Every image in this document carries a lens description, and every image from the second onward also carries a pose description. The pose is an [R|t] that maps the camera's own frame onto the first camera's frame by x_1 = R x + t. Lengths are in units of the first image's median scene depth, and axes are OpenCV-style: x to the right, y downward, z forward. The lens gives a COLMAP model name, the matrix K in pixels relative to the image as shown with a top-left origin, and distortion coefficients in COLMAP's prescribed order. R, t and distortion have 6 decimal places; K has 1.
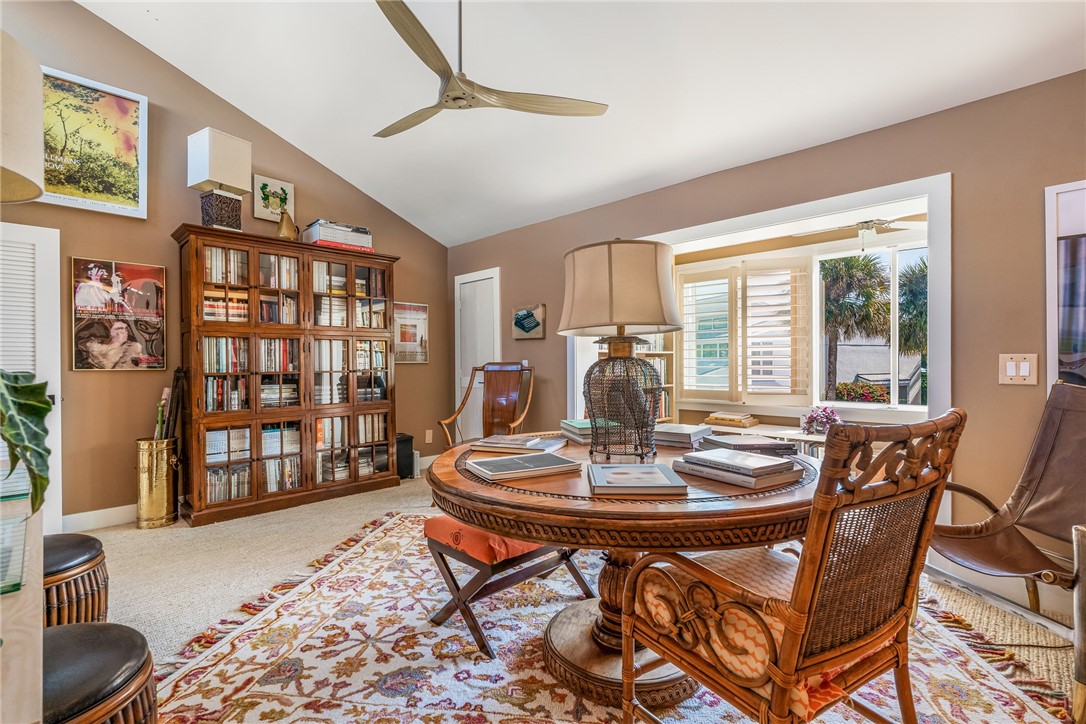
lens RADIAL K [[487.1, 0, 545.3], [0, 487.1, 365.9], [0, 0, 1]] dist [-0.005107, 0.000854]
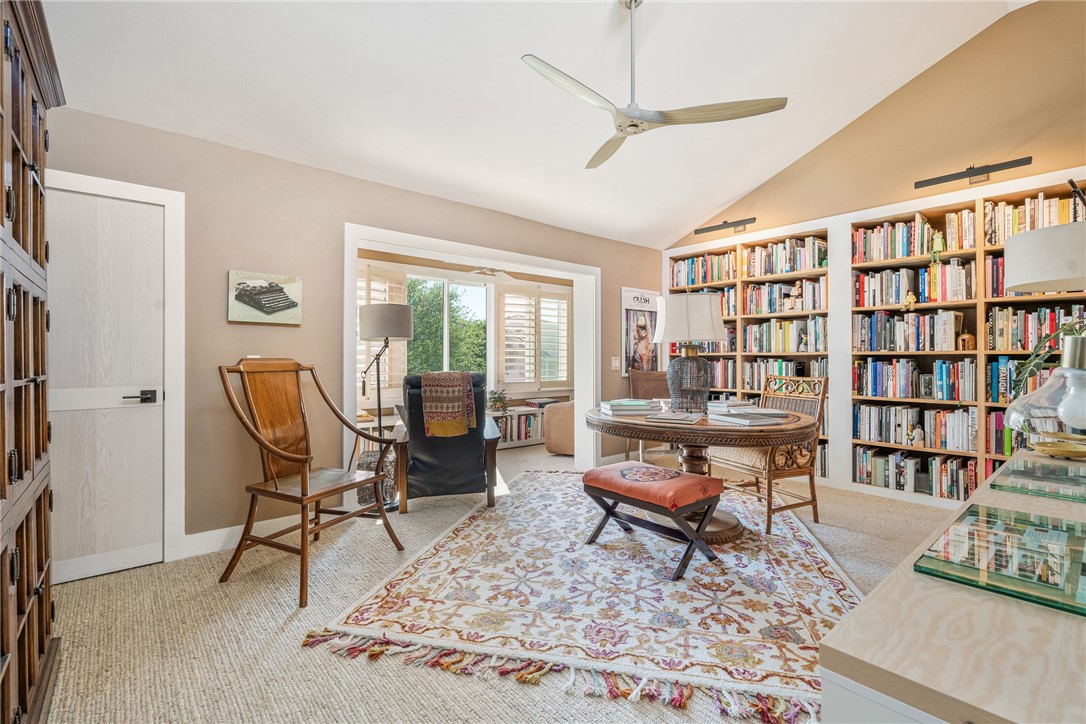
lens RADIAL K [[487.1, 0, 545.1], [0, 487.1, 359.4], [0, 0, 1]] dist [-0.005107, 0.000854]
pose [[0.098369, 0.003592, 0.995143, -1.511389], [0.005316, 0.999977, -0.004135, -0.003862], [-0.995136, 0.005697, 0.098348, 1.261517]]
